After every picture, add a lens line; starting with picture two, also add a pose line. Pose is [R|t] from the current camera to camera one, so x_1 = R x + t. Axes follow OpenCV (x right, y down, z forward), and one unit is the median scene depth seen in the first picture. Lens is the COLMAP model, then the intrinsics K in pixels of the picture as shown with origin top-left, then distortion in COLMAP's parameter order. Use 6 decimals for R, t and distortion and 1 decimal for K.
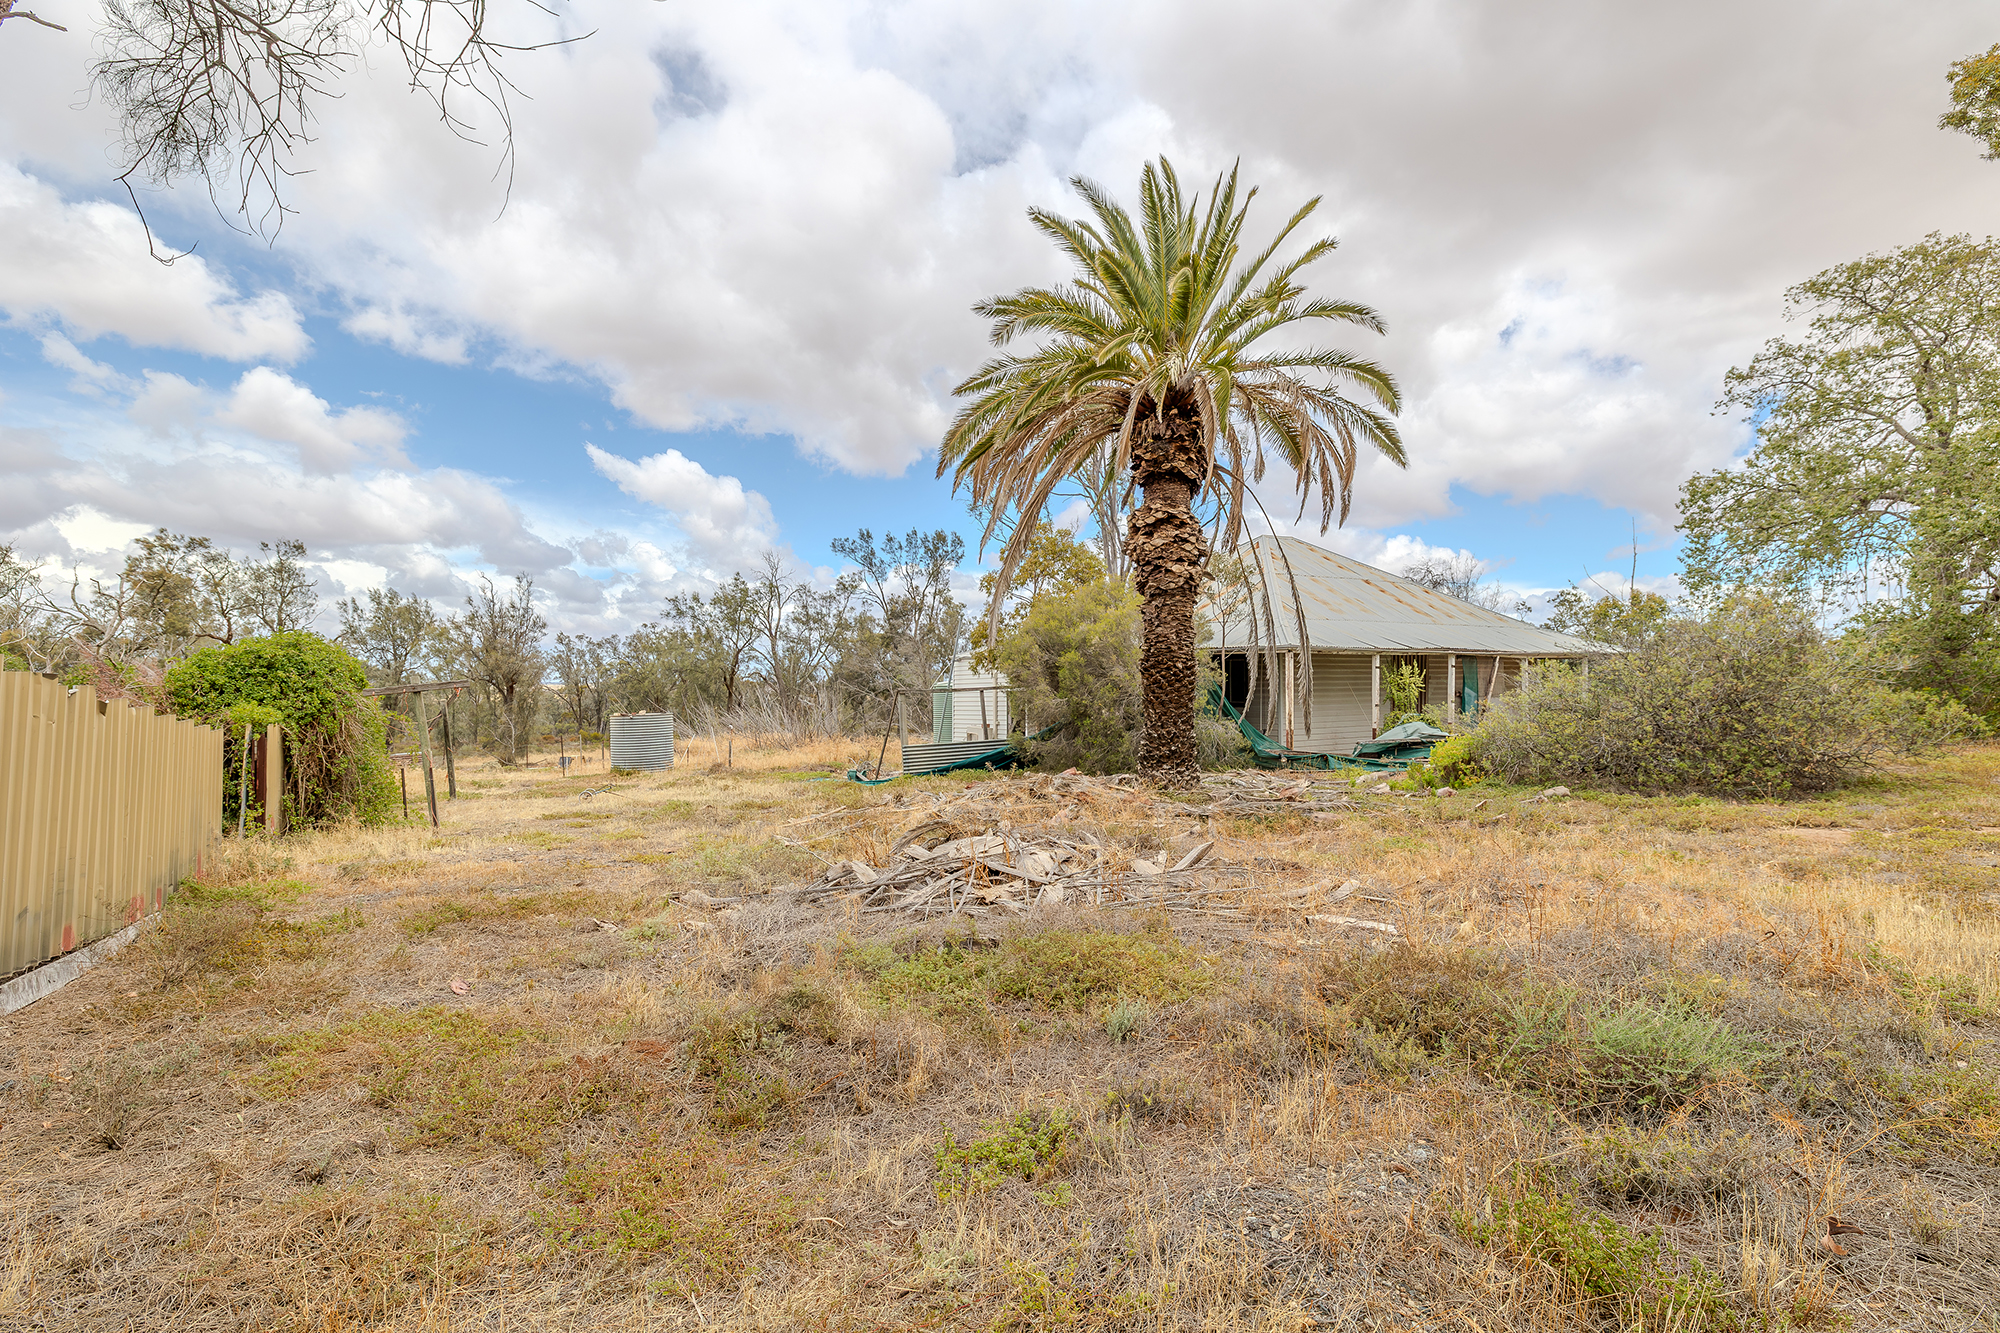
lens RADIAL K [[1039.8, 0, 1000.0], [0, 1039.8, 644.7], [0, 0, 1]] dist [-0.002526, 0.013814]
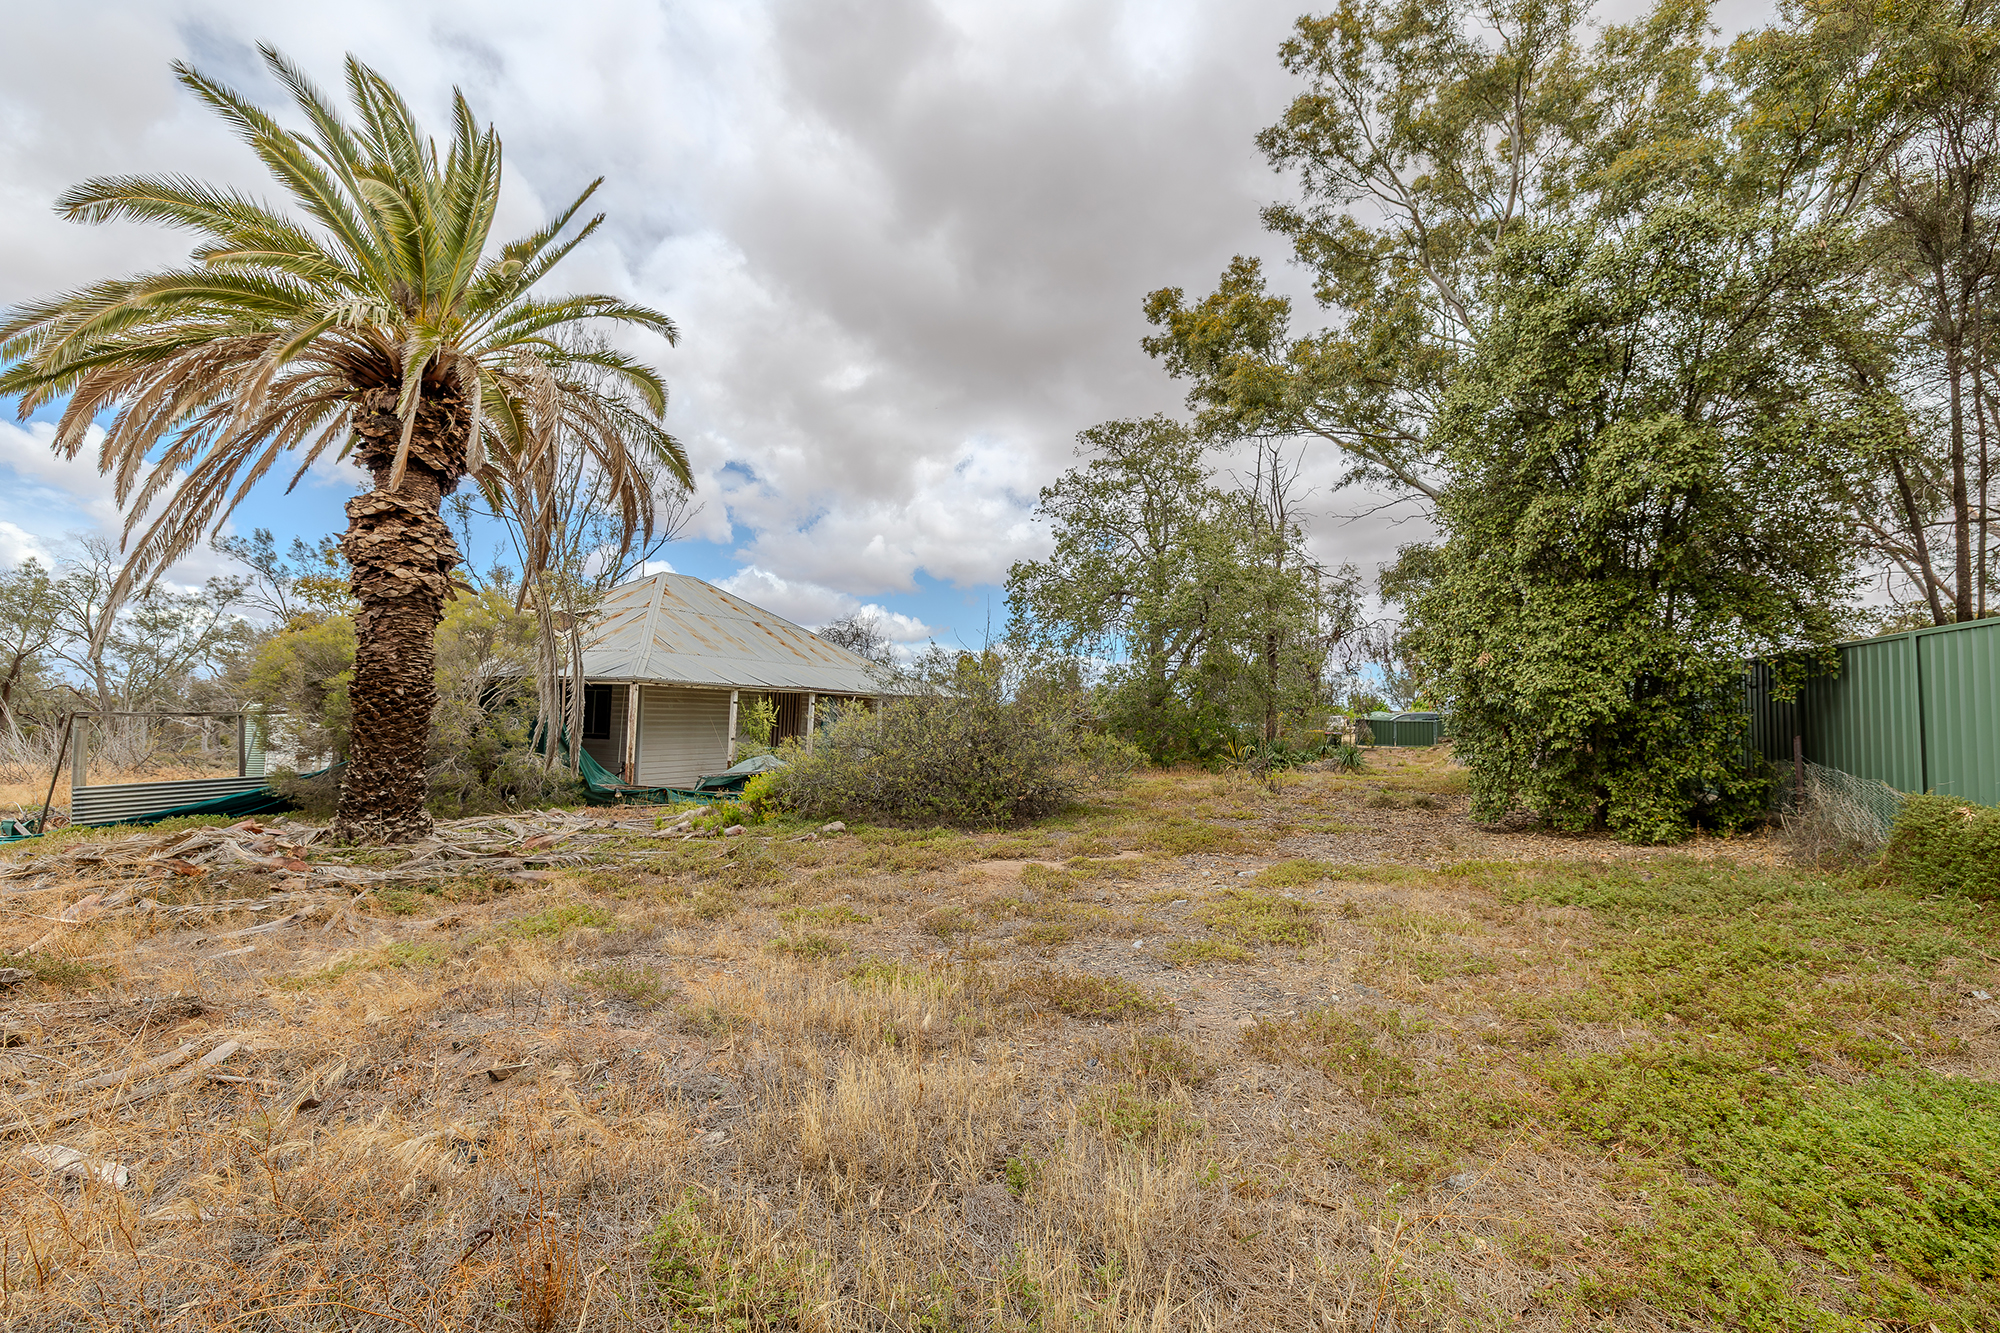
lens RADIAL K [[858.7, 0, 1013.1], [0, 858.7, 665.7], [0, 0, 1]] dist [0.001643, 0.001513]
pose [[0.856348, 0.053008, 0.513671, 0.171804], [-0.042104, 0.998573, -0.032856, 0.001140], [-0.514680, 0.006508, 0.857358, 0.123024]]
